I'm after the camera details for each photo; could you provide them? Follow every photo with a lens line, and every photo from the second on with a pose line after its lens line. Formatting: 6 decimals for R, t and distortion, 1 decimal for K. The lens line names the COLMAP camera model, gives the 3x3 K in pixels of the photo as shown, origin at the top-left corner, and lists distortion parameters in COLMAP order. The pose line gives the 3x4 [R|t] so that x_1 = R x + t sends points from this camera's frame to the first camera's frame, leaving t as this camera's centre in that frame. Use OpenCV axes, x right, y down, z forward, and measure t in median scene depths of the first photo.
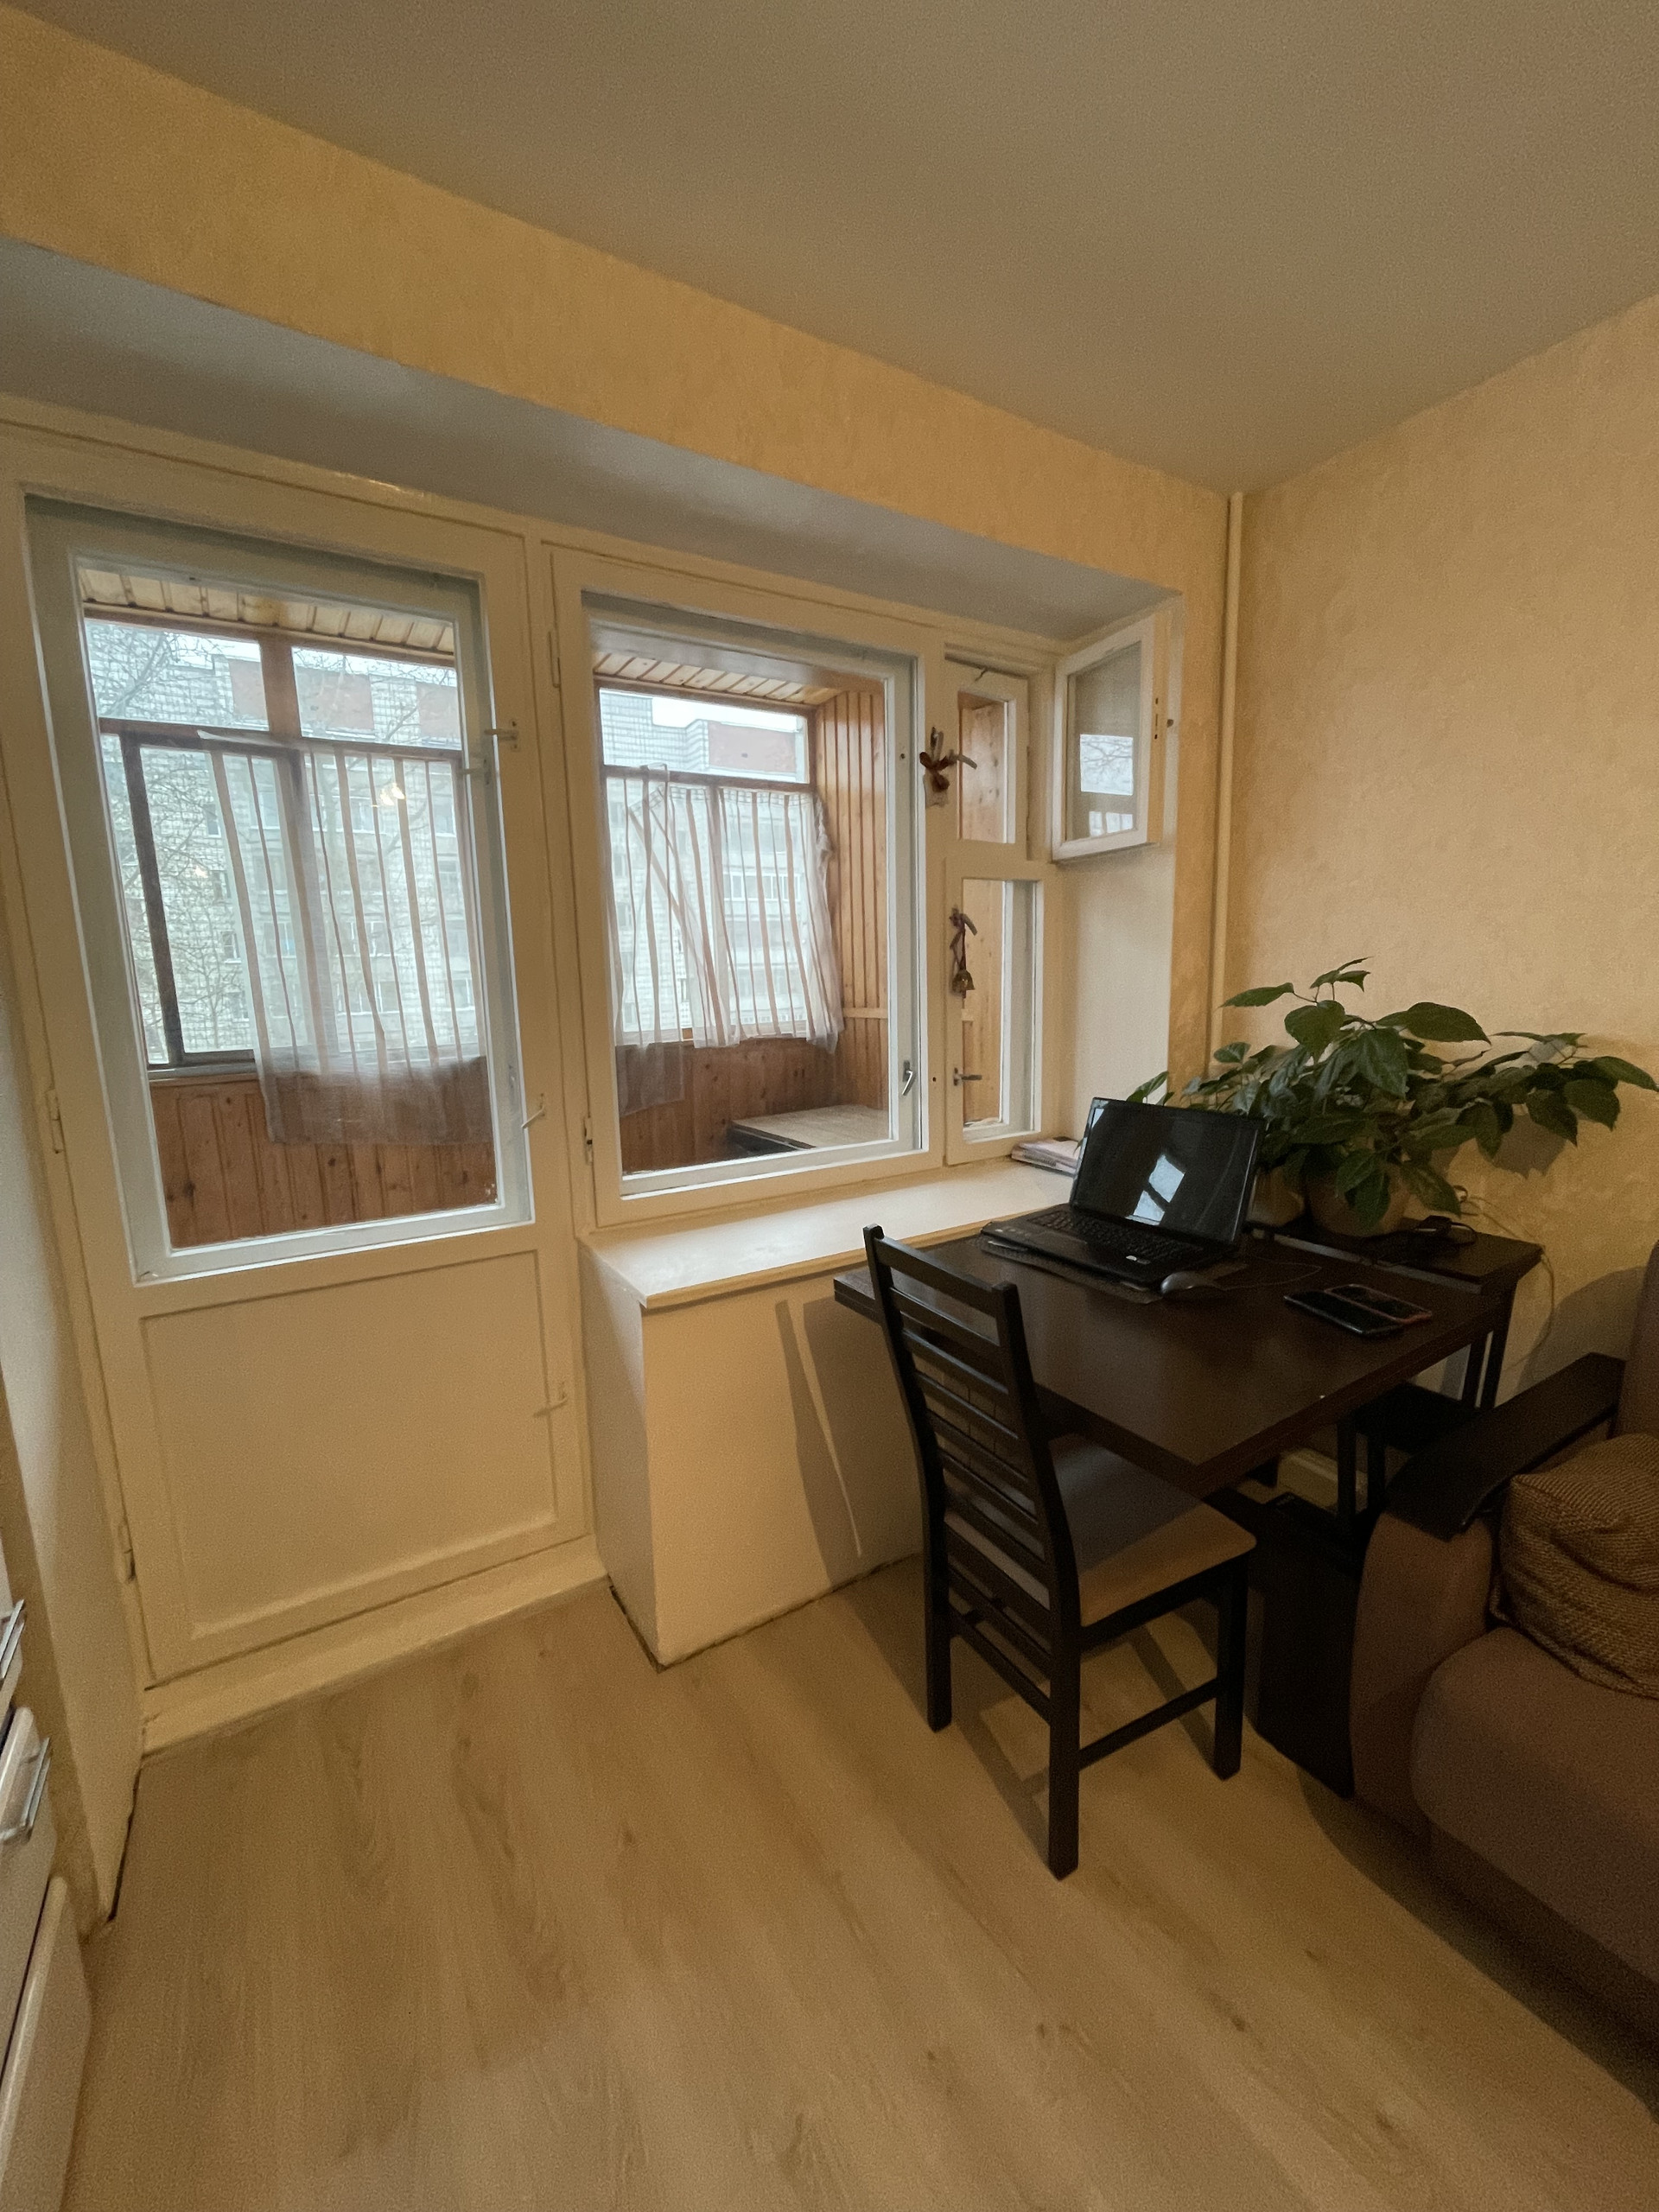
lens RADIAL K [[900.2, 0, 834.9], [0, 900.2, 1107.7], [0, 0, 1]] dist [0.004808, -0.000527]
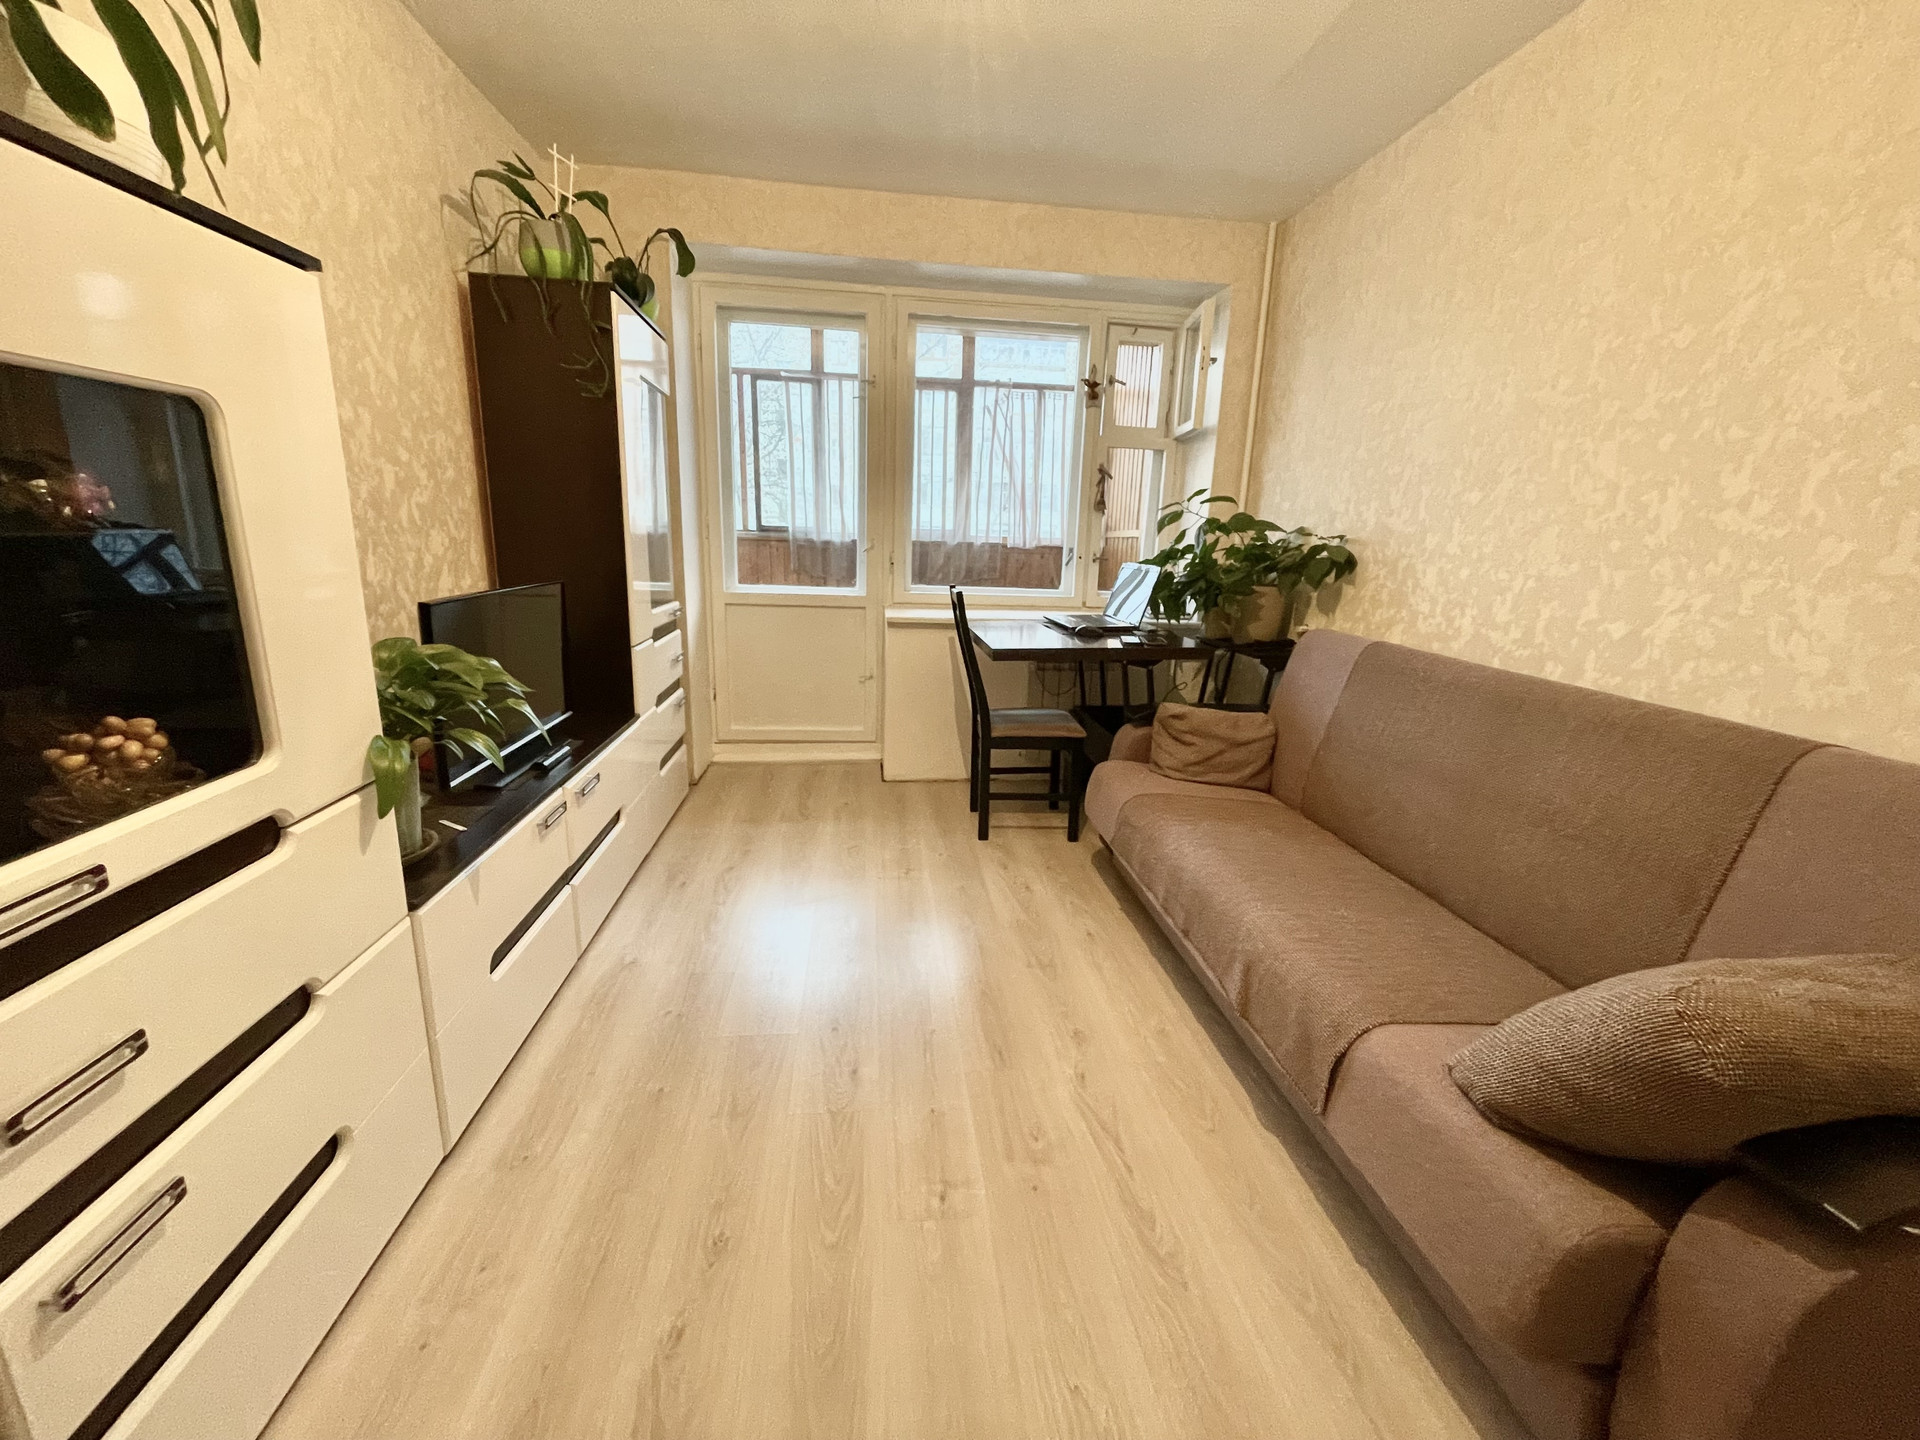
lens RADIAL K [[781.3, 0, 960.5], [0, 781.3, 715.8], [0, 0, 1]] dist [0.004808, -0.000527]
pose [[0.903597, 0.153390, -0.399980, 0.580899], [-0.121889, 0.987163, 0.103213, 0.153554], [0.410677, -0.044509, 0.910694, -0.585567]]
